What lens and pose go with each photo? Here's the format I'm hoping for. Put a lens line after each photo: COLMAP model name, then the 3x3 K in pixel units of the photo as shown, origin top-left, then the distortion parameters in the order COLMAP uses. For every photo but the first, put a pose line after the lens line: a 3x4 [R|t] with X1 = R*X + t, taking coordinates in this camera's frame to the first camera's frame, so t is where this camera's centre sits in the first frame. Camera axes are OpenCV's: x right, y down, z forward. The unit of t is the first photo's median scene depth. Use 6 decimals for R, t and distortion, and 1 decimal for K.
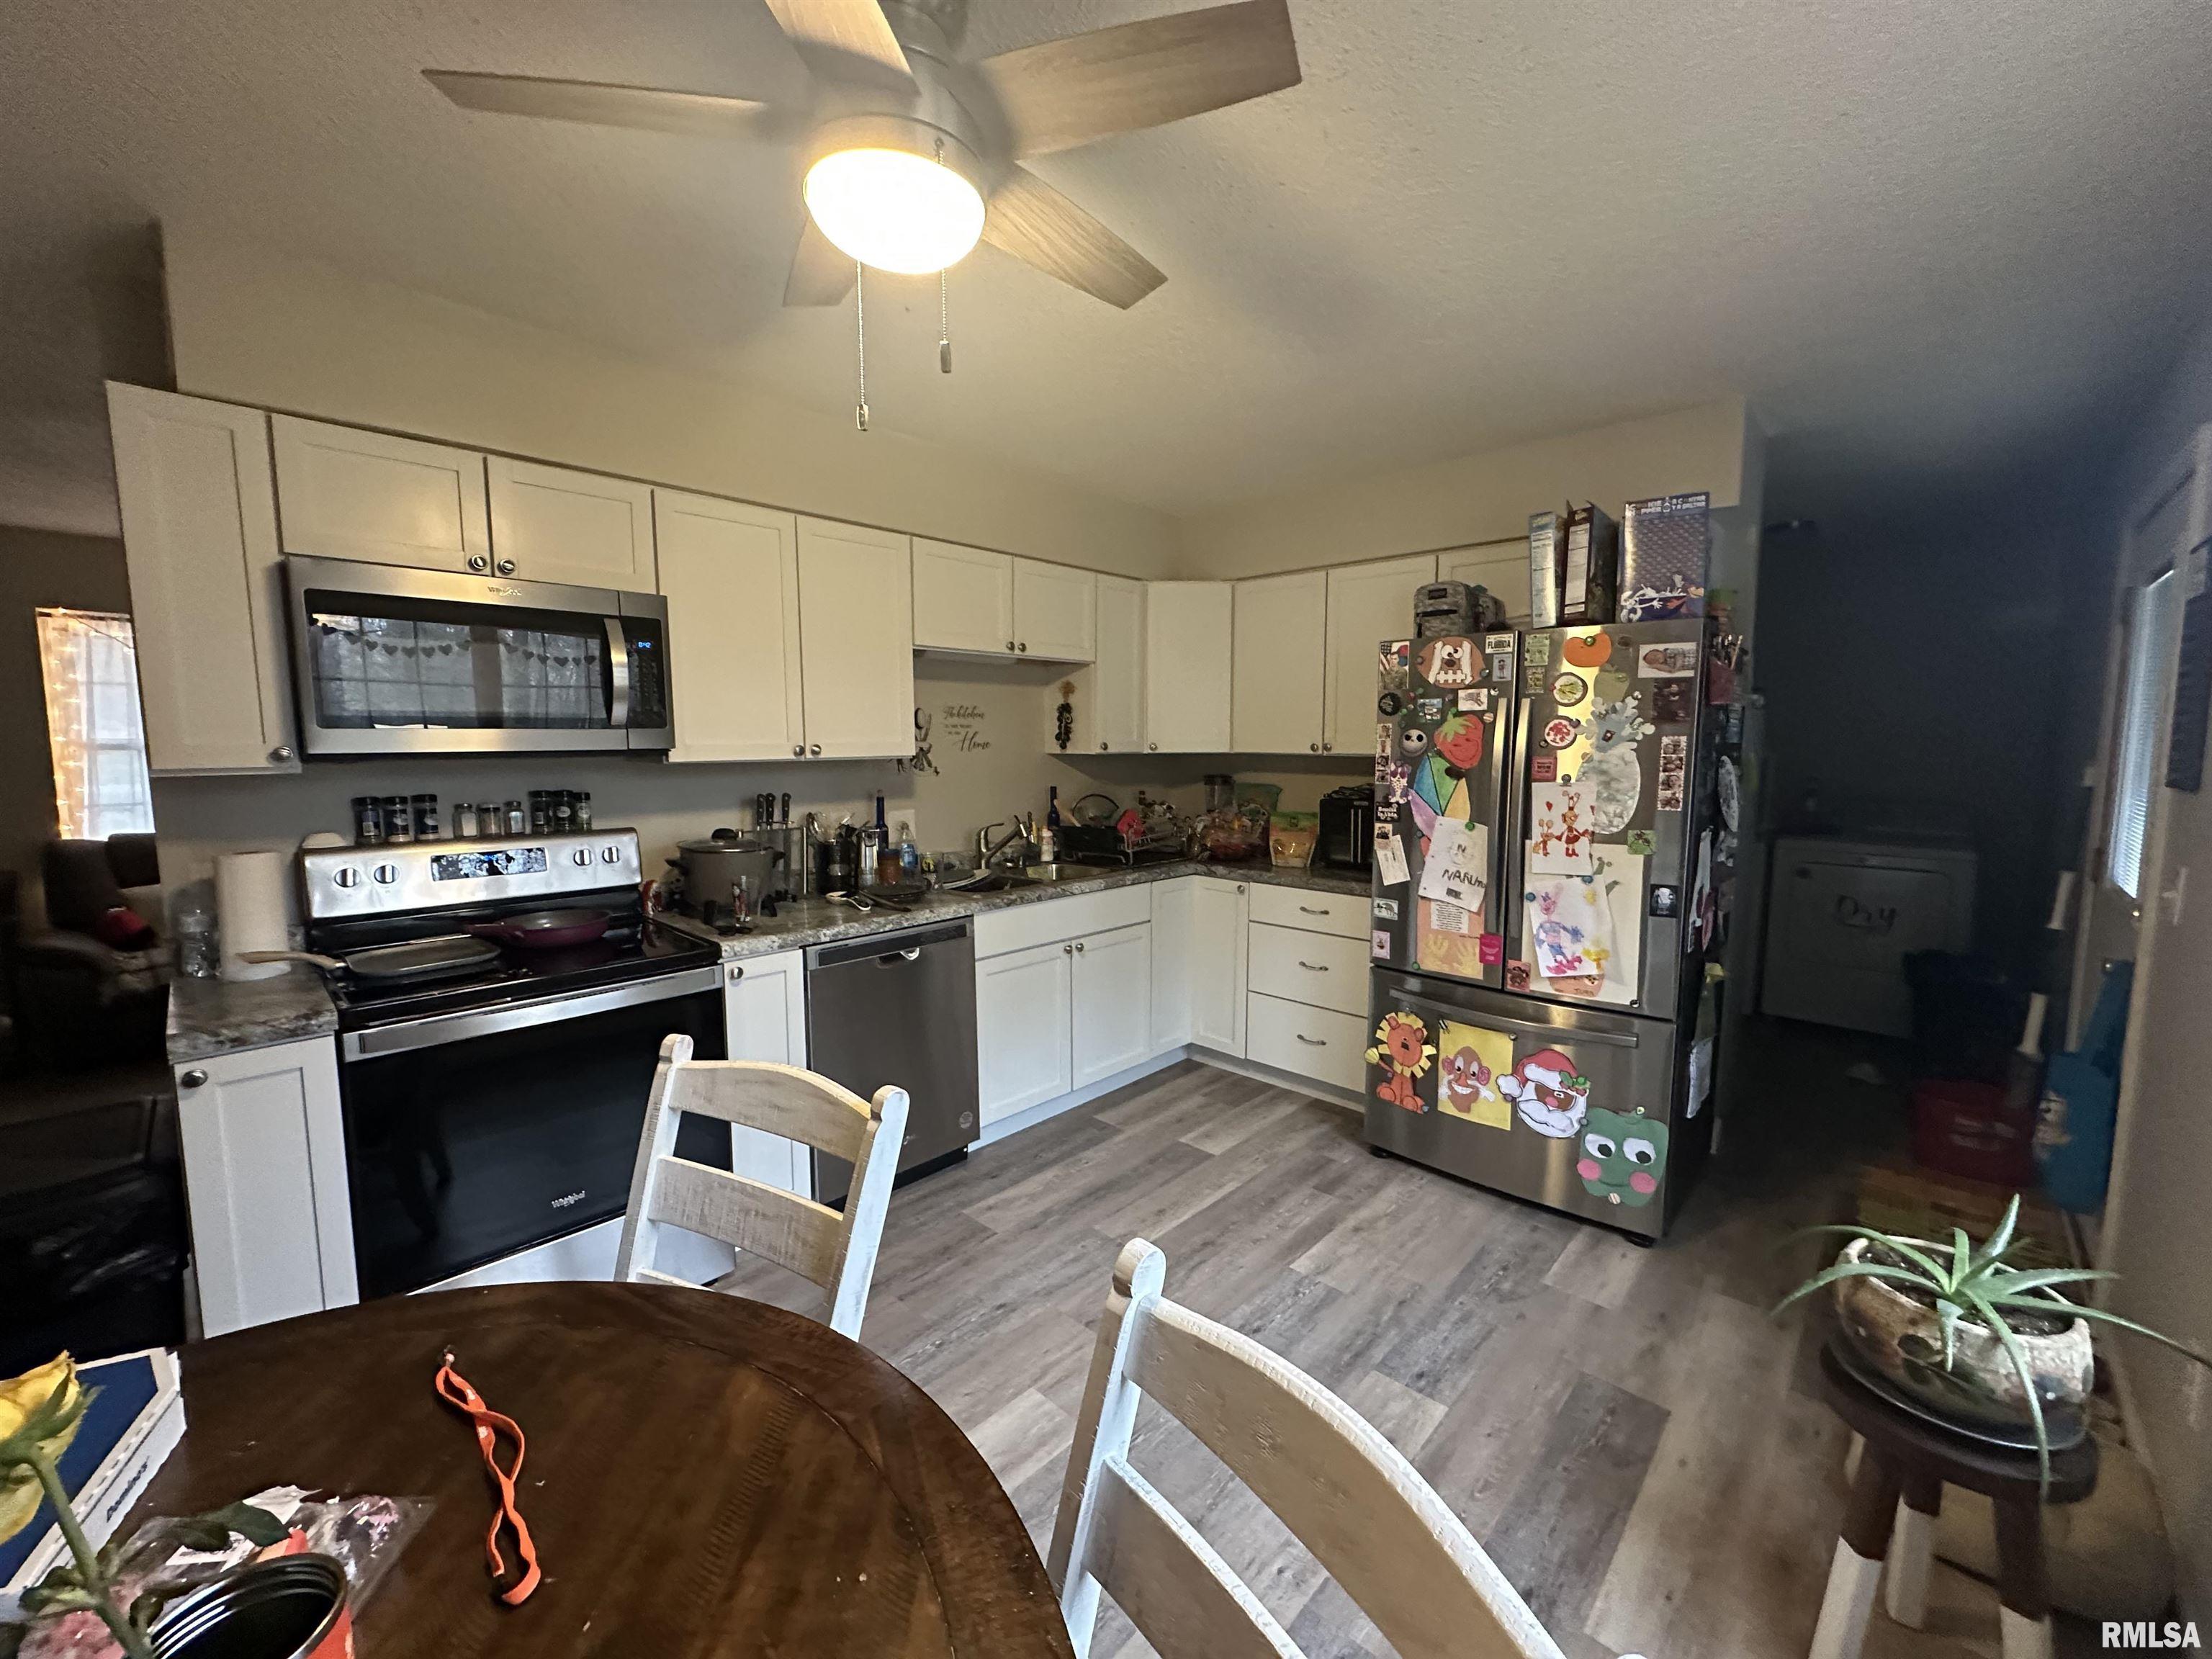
lens RADIAL K [[882.9, 0, 1105.1], [0, 882.9, 827.9], [0, 0, 1]] dist [-0.000964, -0.000041]
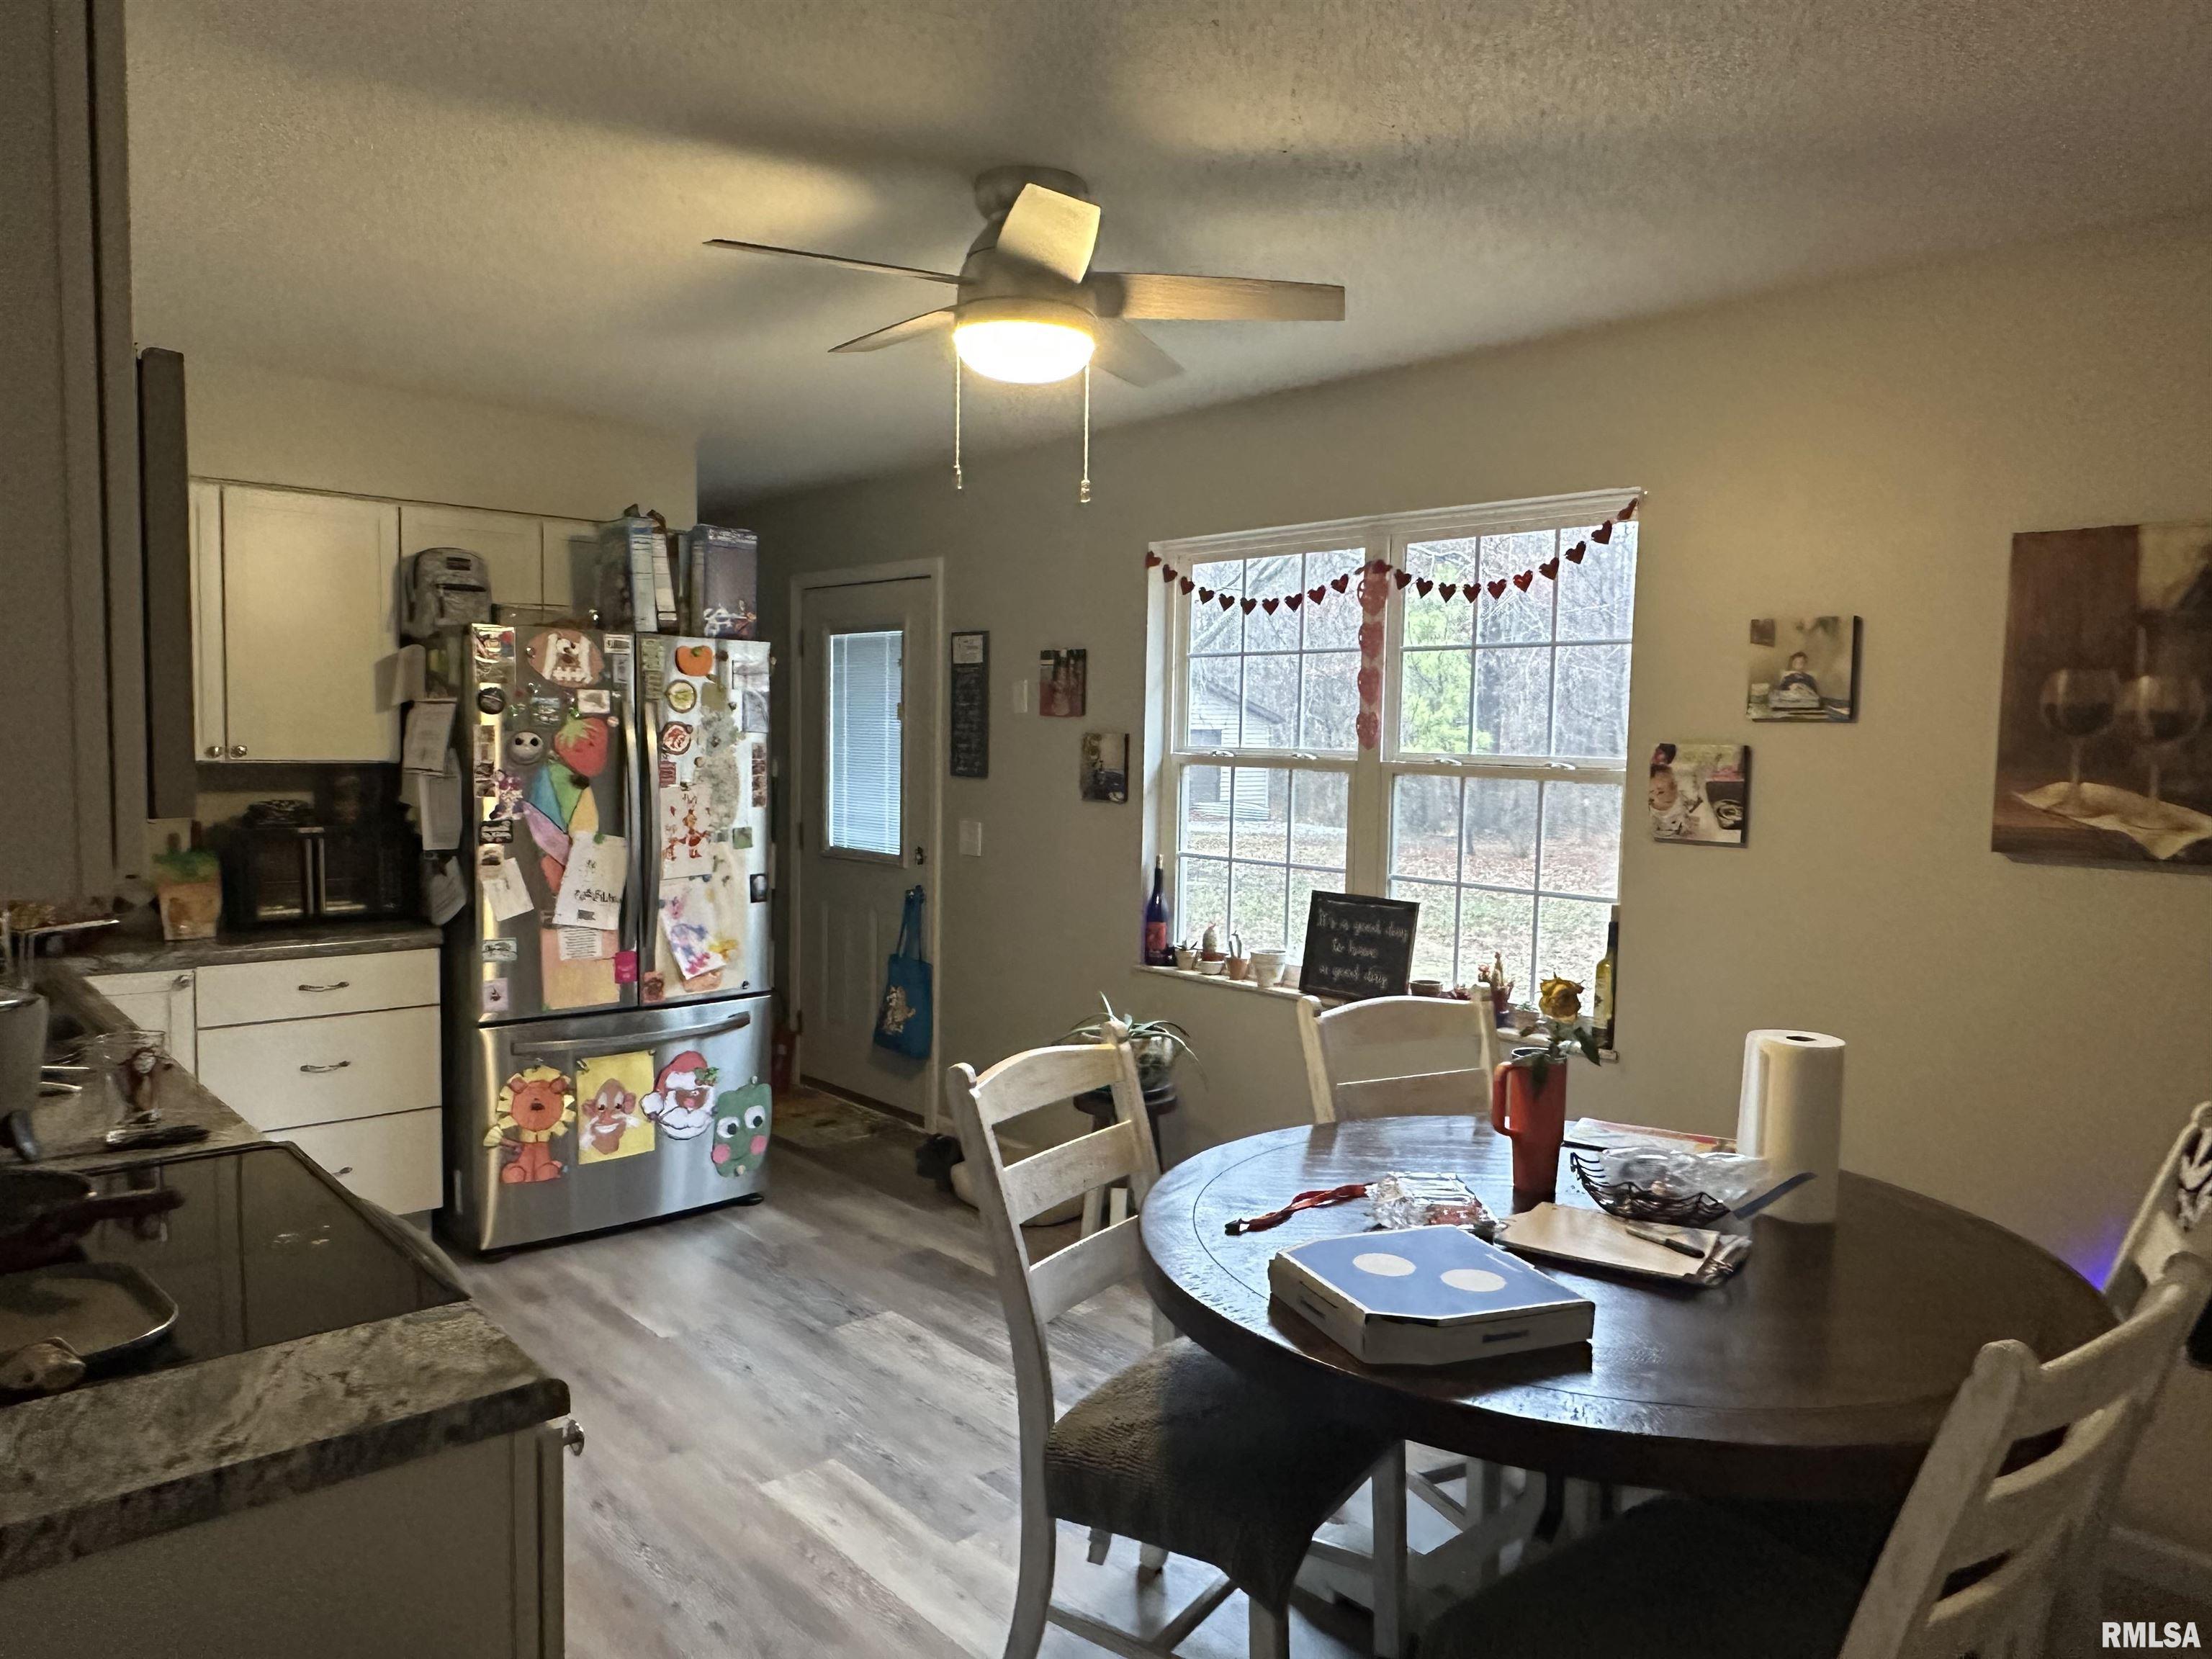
lens RADIAL K [[1486.5, 0, 1107.3], [0, 1486.5, 834.4], [0, 0, 1]] dist [0.007593, 0.001982]
pose [[0.081042, -0.066844, 0.994467, -1.090786], [0.082153, 0.994802, 0.060171, -0.056451], [-0.993319, 0.076822, 0.086113, 0.344297]]
